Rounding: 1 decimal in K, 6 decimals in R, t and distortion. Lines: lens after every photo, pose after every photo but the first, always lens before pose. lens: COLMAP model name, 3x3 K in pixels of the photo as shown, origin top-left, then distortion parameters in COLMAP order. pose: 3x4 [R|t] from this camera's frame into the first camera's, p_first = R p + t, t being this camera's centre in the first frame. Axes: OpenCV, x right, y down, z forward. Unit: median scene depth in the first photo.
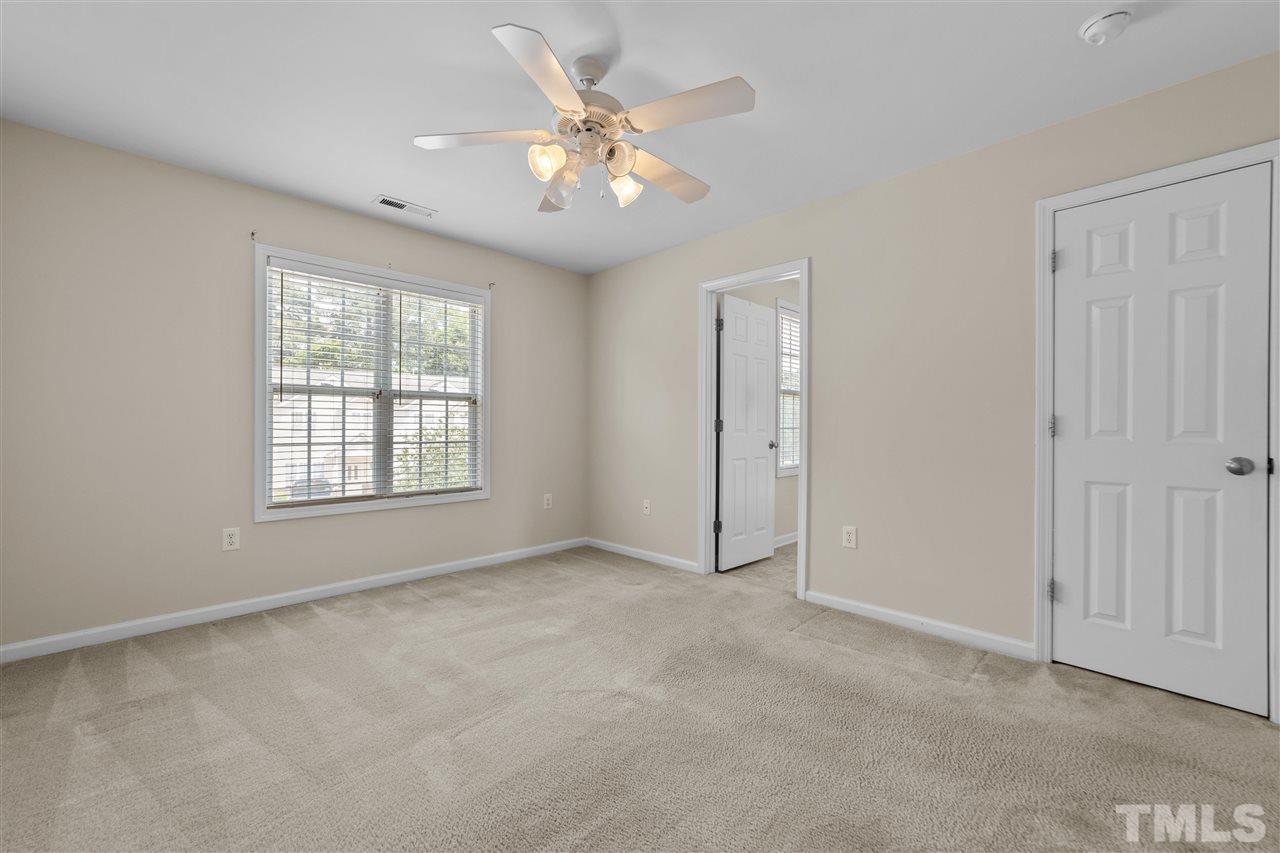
lens RADIAL K [[521.8, 0, 642.2], [0, 521.8, 409.9], [0, 0, 1]] dist [-0.000553, 0.000021]
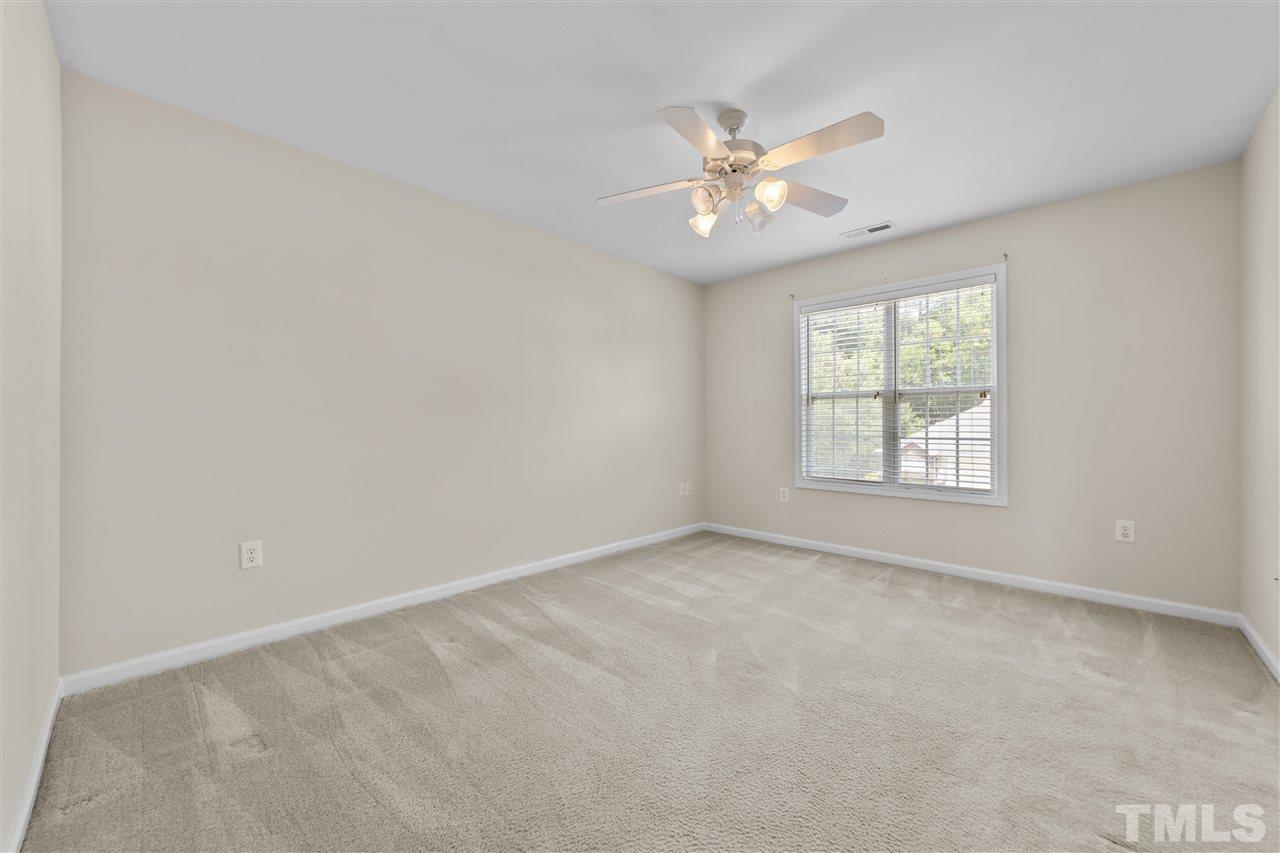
lens RADIAL K [[495.1, 0, 636.1], [0, 495.1, 415.1], [0, 0, 1]] dist [-0.000512, 0.000288]
pose [[0.024687, -0.017404, -0.999544, 0.567797], [0.036968, 0.999180, -0.016484, 0.011681], [0.999011, -0.036544, 0.025311, 0.424202]]
